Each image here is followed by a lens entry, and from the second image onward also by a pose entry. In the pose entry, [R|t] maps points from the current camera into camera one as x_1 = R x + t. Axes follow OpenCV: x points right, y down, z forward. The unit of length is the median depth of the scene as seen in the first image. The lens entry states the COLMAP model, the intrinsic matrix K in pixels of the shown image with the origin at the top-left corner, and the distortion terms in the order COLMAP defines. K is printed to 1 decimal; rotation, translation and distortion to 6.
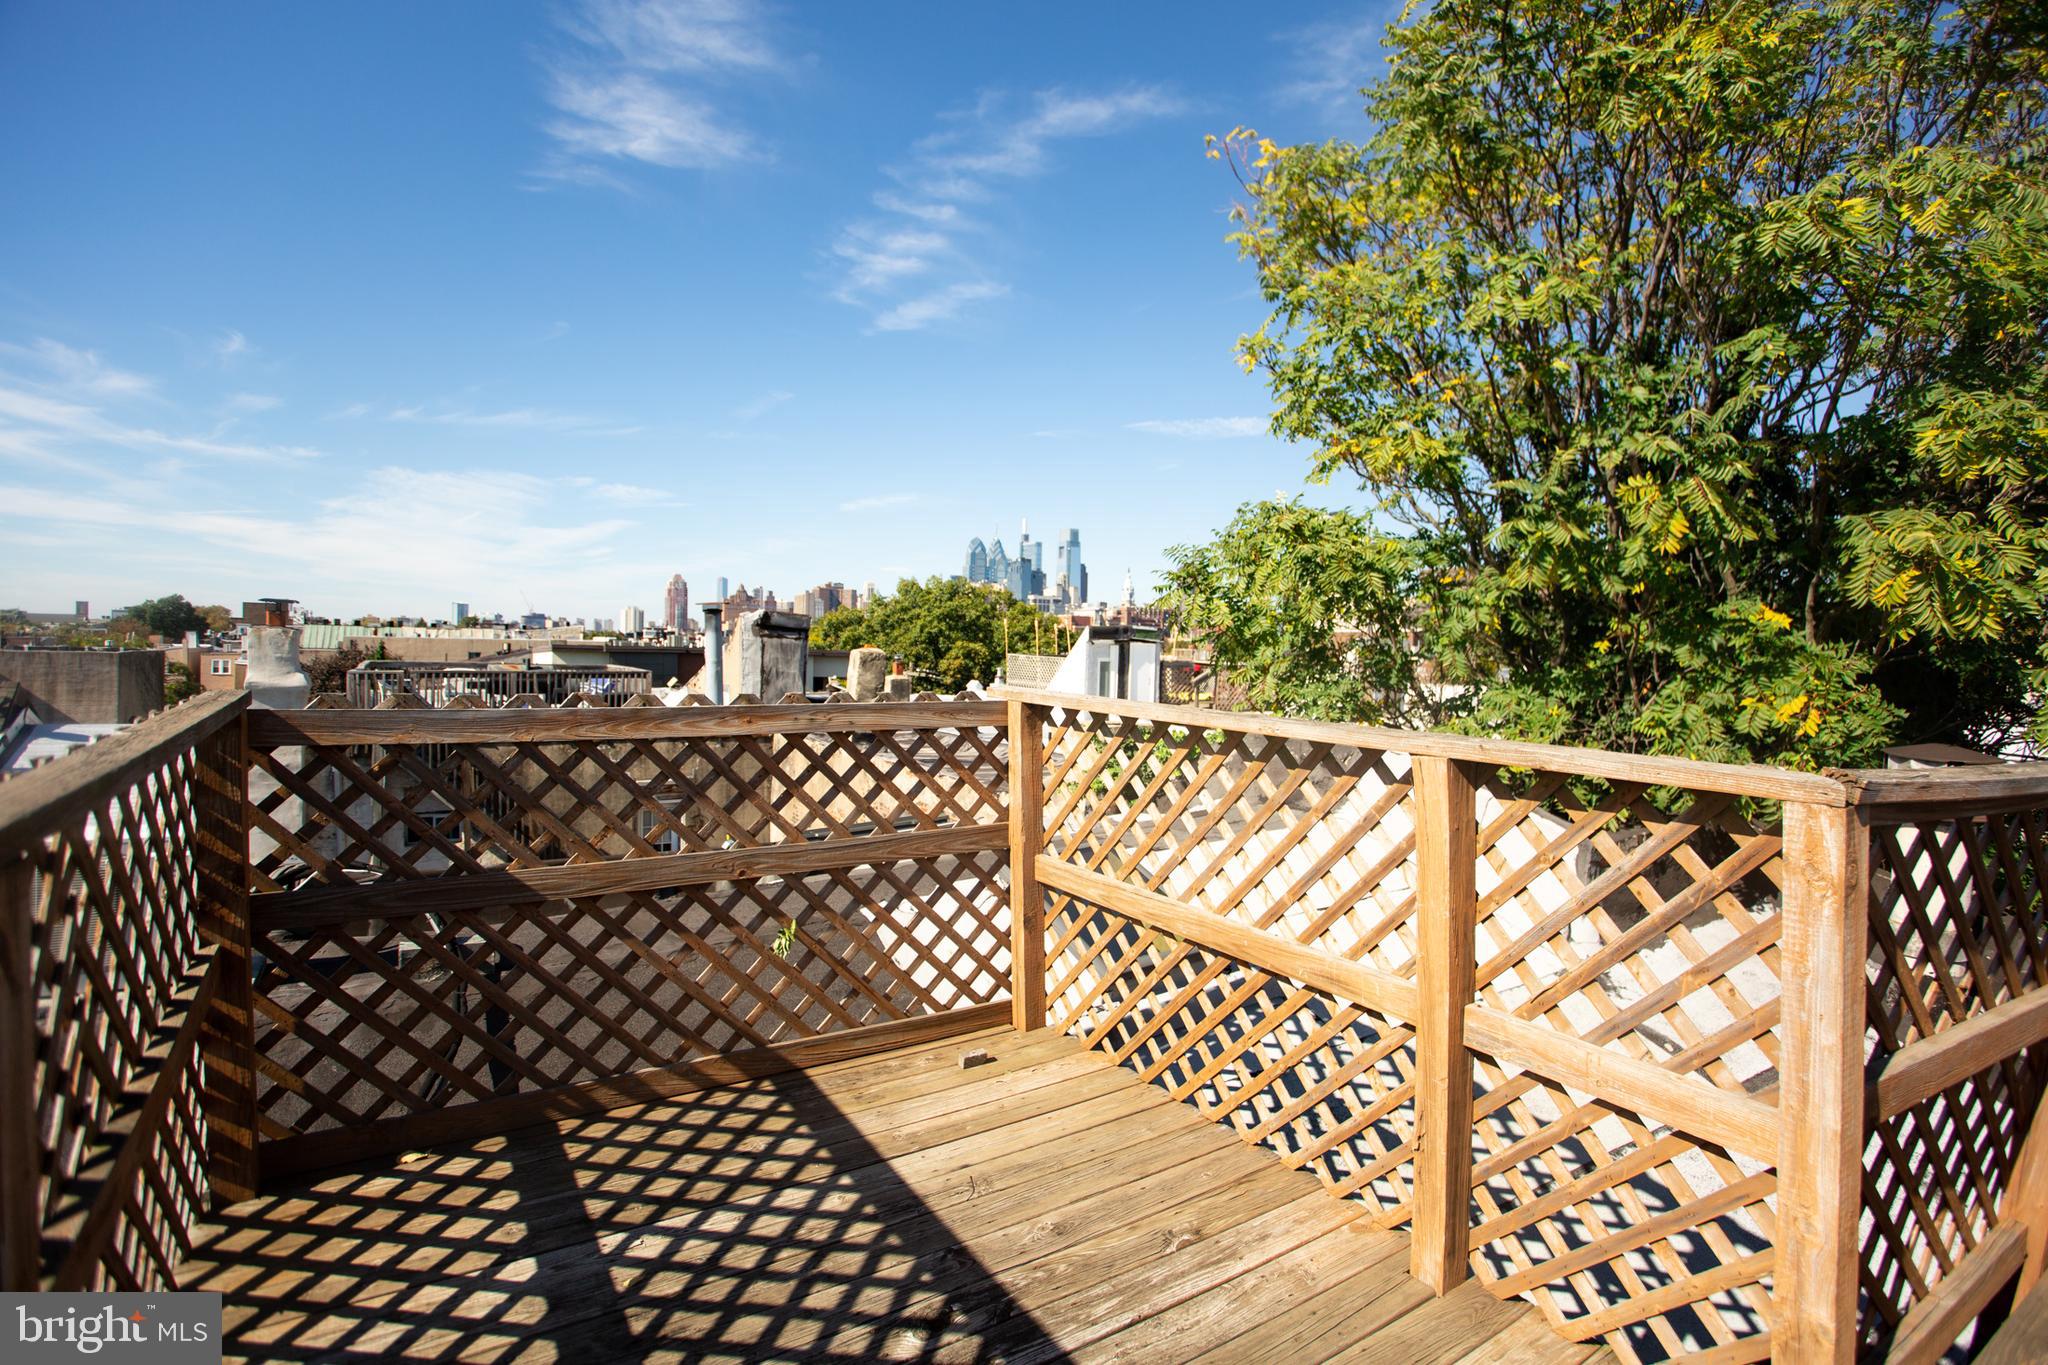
lens RADIAL K [[1012.1, 0, 1049.8], [0, 1012.1, 622.1], [0, 0, 1]] dist [-0.062890, 0.030126]
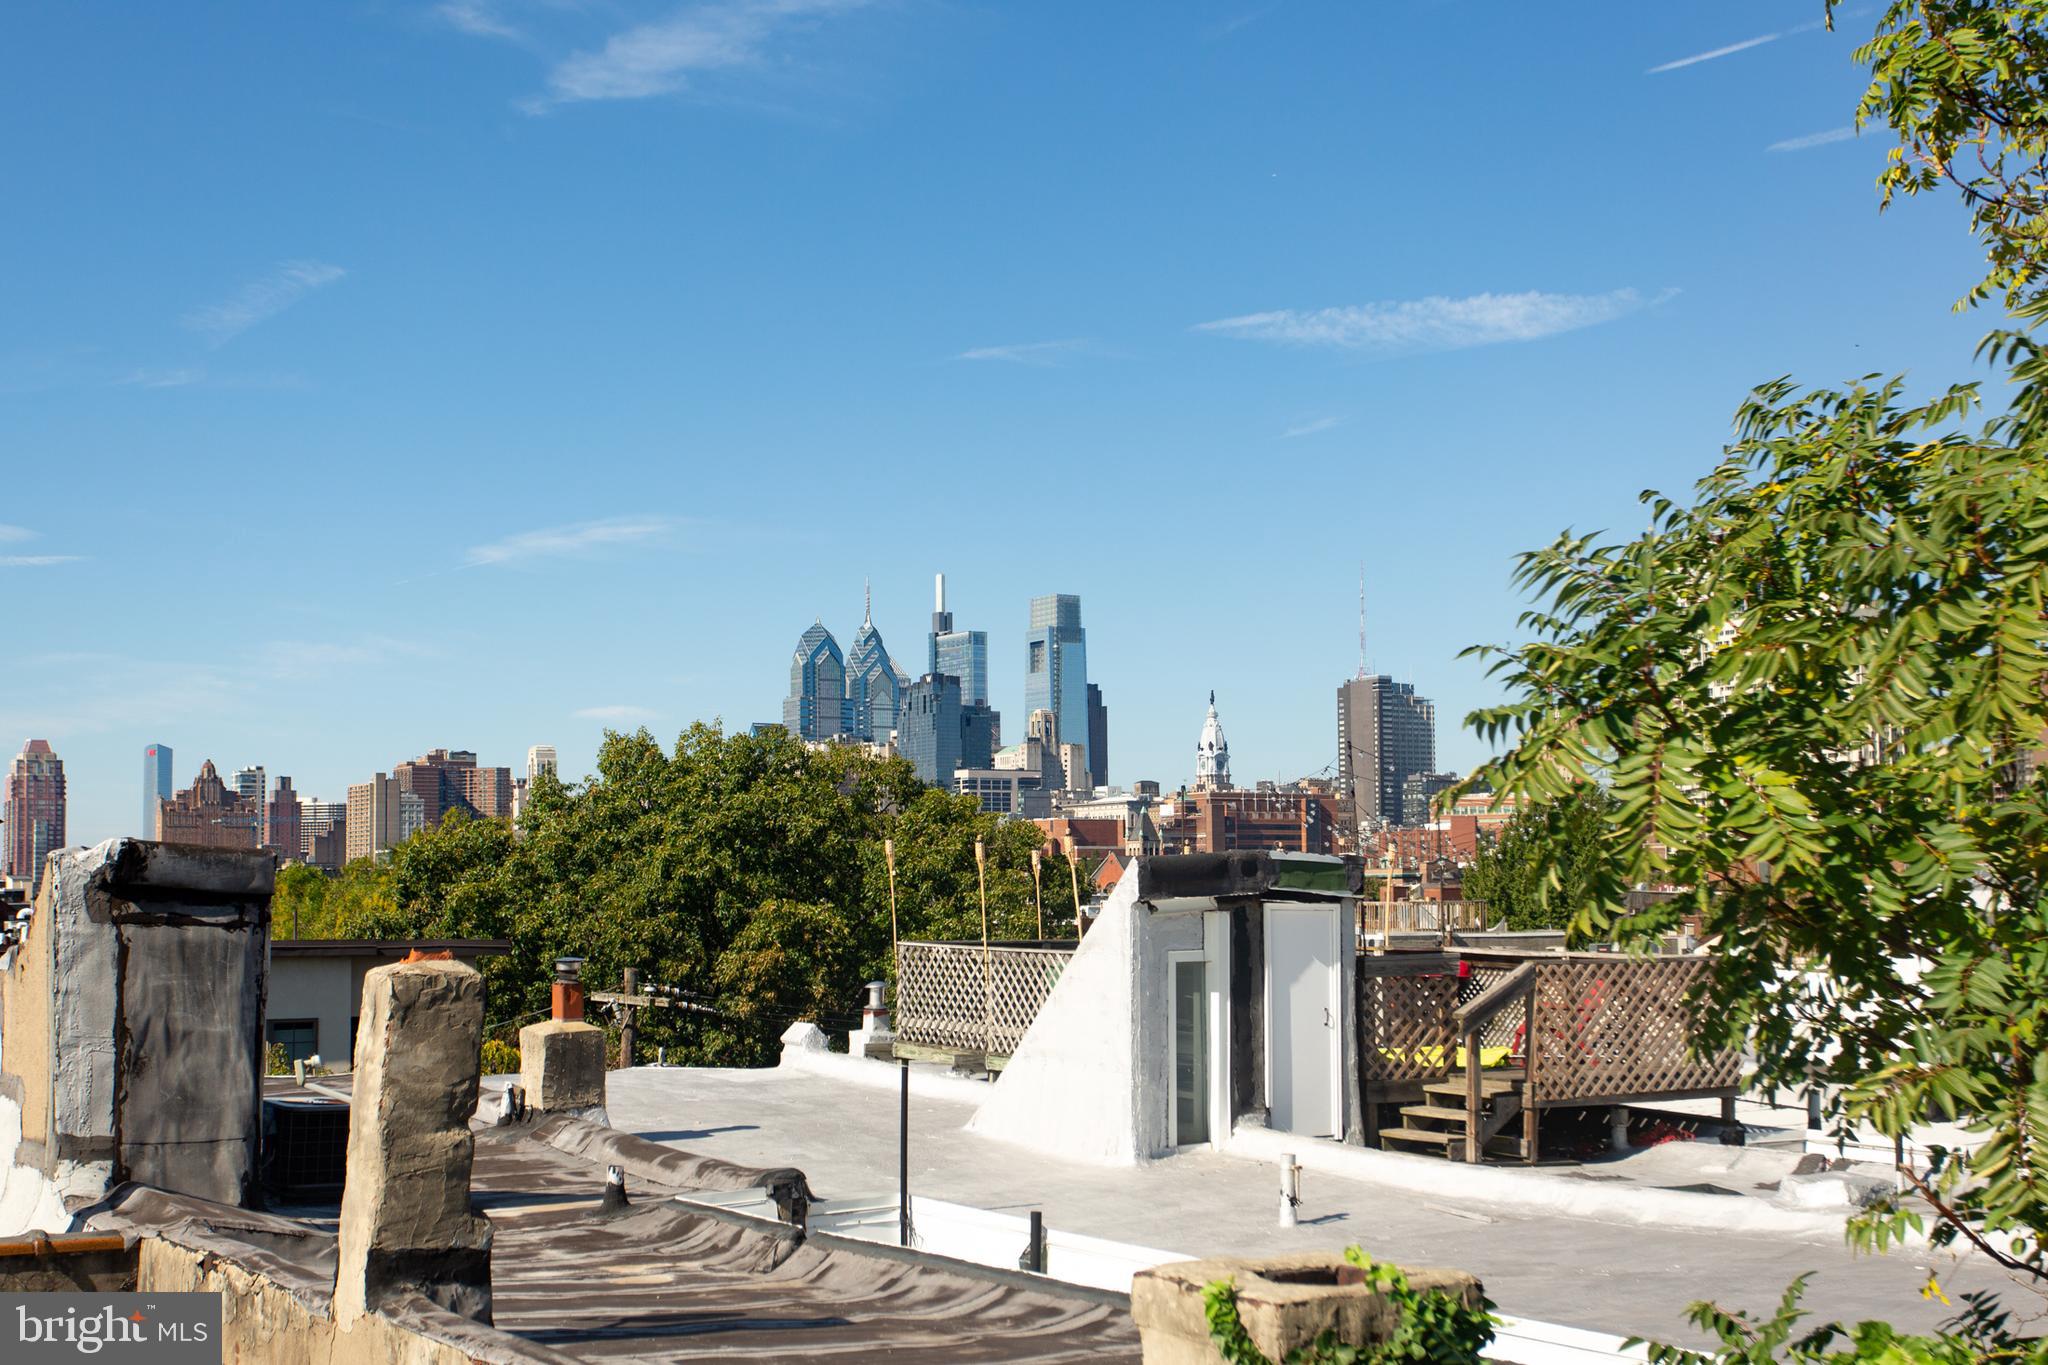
lens RADIAL K [[1012.4, 0, 1050.8], [0, 1012.4, 672.0], [0, 0, 1]] dist [-0.066371, 0.024454]
pose [[0.996910, -0.024751, 0.074554, -0.012415], [0.033720, 0.992012, -0.121554, -0.015575], [-0.070949, 0.123692, 0.989781, 0.618781]]
